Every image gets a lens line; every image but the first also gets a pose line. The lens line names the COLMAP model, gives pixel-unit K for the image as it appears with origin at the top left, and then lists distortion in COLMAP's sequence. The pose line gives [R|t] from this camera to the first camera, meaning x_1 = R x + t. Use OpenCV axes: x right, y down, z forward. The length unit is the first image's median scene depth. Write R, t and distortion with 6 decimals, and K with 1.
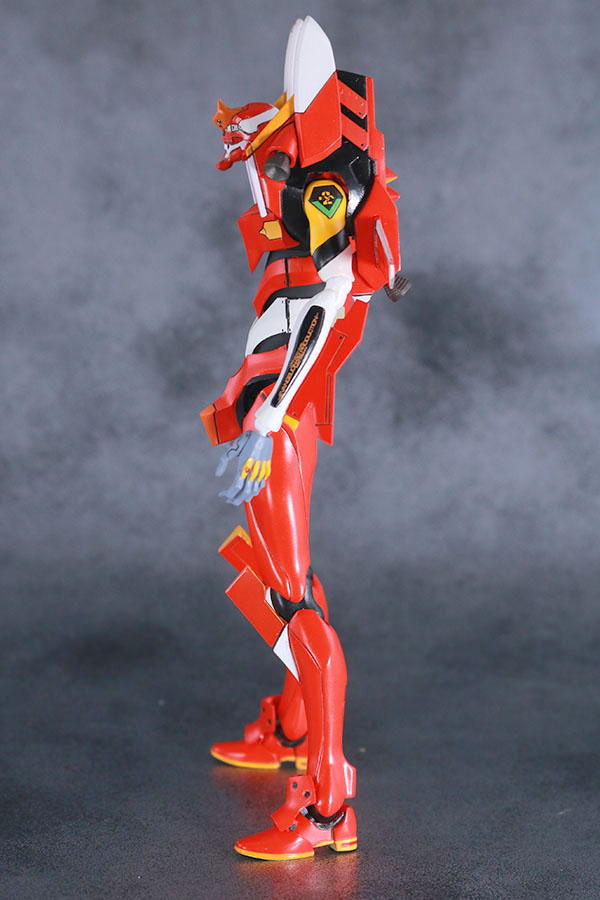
lens RADIAL K [[2199.0, 0, 300.3], [0, 2199.0, 449.5], [0, 0, 1]] dist [0.050312, 0.000000]
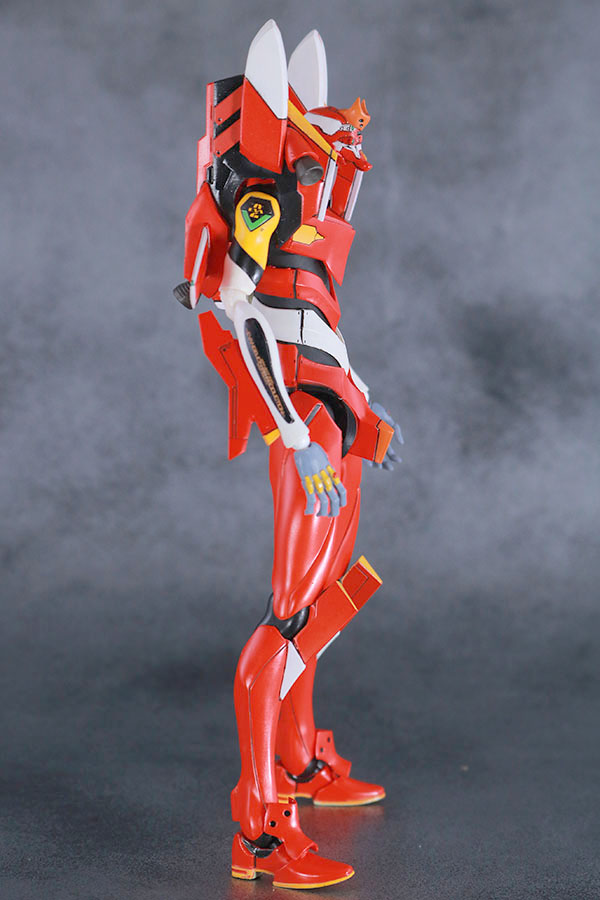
lens RADIAL K [[2199.0, 0, 298.9], [0, 2199.0, 451.0], [0, 0, 1]] dist [0.050312, 0.000000]
pose [[0.999417, -0.004589, 0.033820, -0.066172], [0.005830, 0.999310, -0.036688, 0.023727], [-0.033628, 0.036863, 0.998754, -0.000444]]
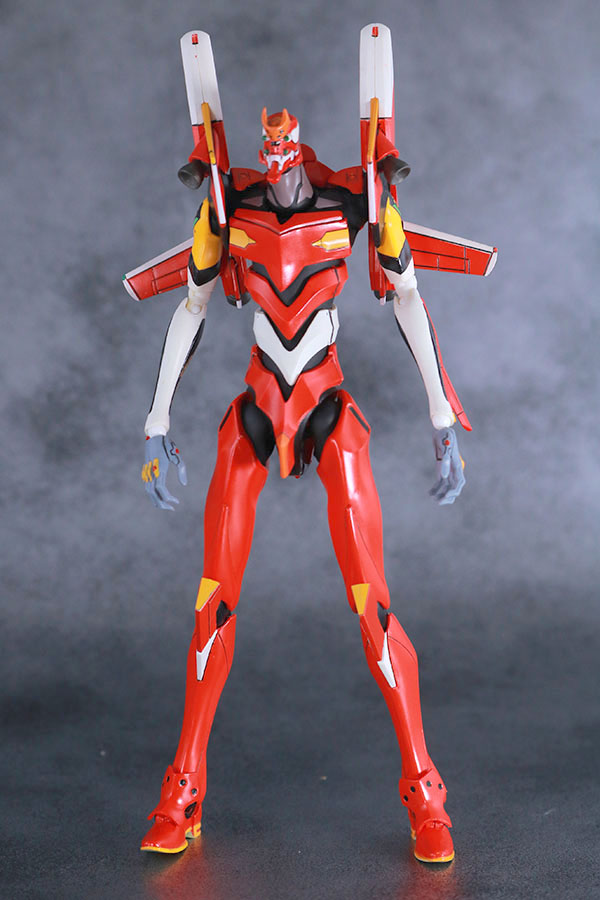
lens RADIAL K [[2199.0, 0, 305.3], [0, 2199.0, 452.3], [0, 0, 1]] dist [0.050312, 0.000000]
pose [[0.983701, -0.053829, 0.171563, -0.116961], [0.066374, 0.995458, -0.068241, 0.047424], [-0.167110, 0.078516, 0.982807, 0.013590]]
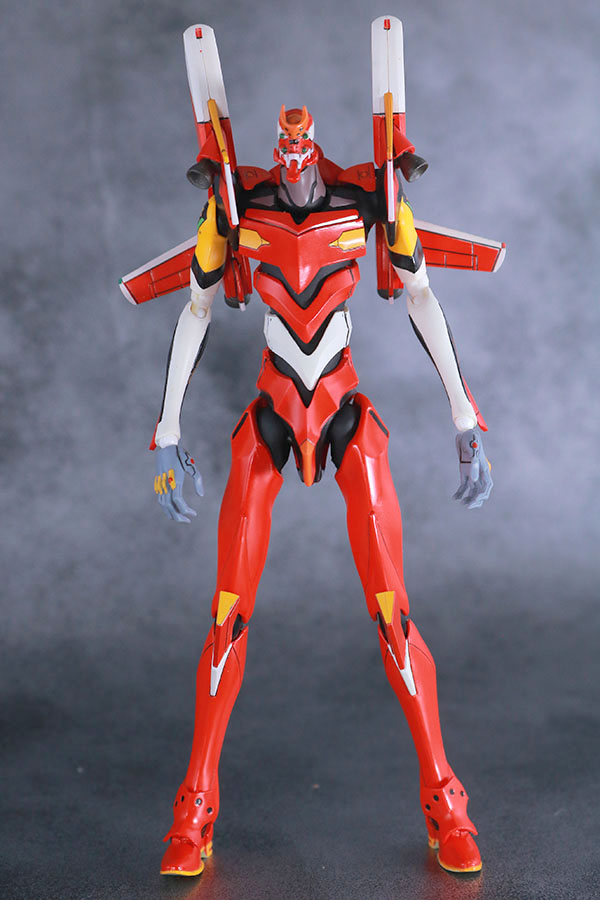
lens RADIAL K [[2199.0, 0, 298.6], [0, 2199.0, 450.1], [0, 0, 1]] dist [0.050312, 0.000000]
pose [[0.956359, -0.084545, 0.279695, -0.195489], [0.101133, 0.993837, -0.045390, 0.026900], [-0.274134, 0.071696, 0.959015, 0.051575]]
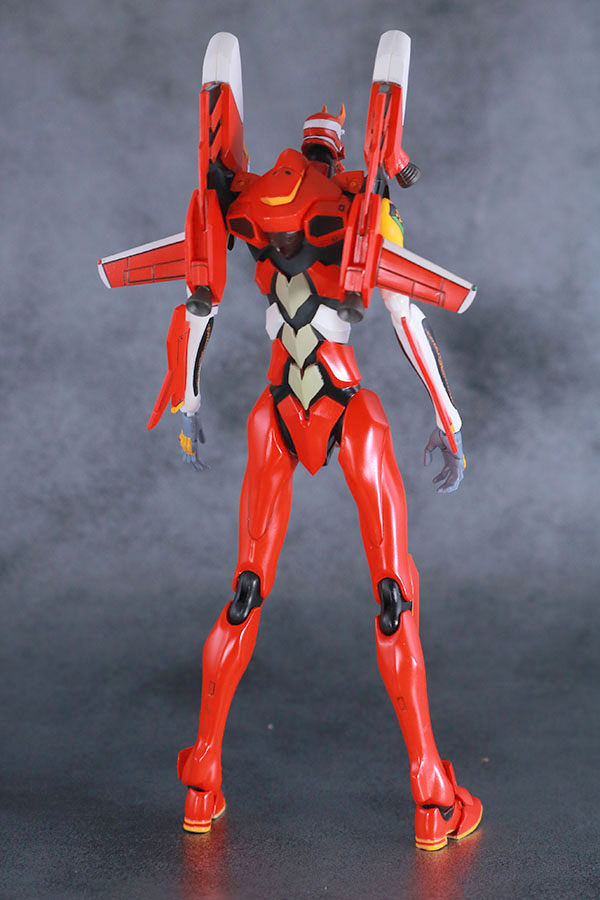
lens RADIAL K [[2199.0, 0, 293.9], [0, 2199.0, 450.9], [0, 0, 1]] dist [0.050312, 0.000000]
pose [[0.995338, -0.041394, 0.087111, -0.116443], [0.044102, 0.998595, -0.029388, 0.016920], [-0.085772, 0.033093, 0.995765, -0.001806]]
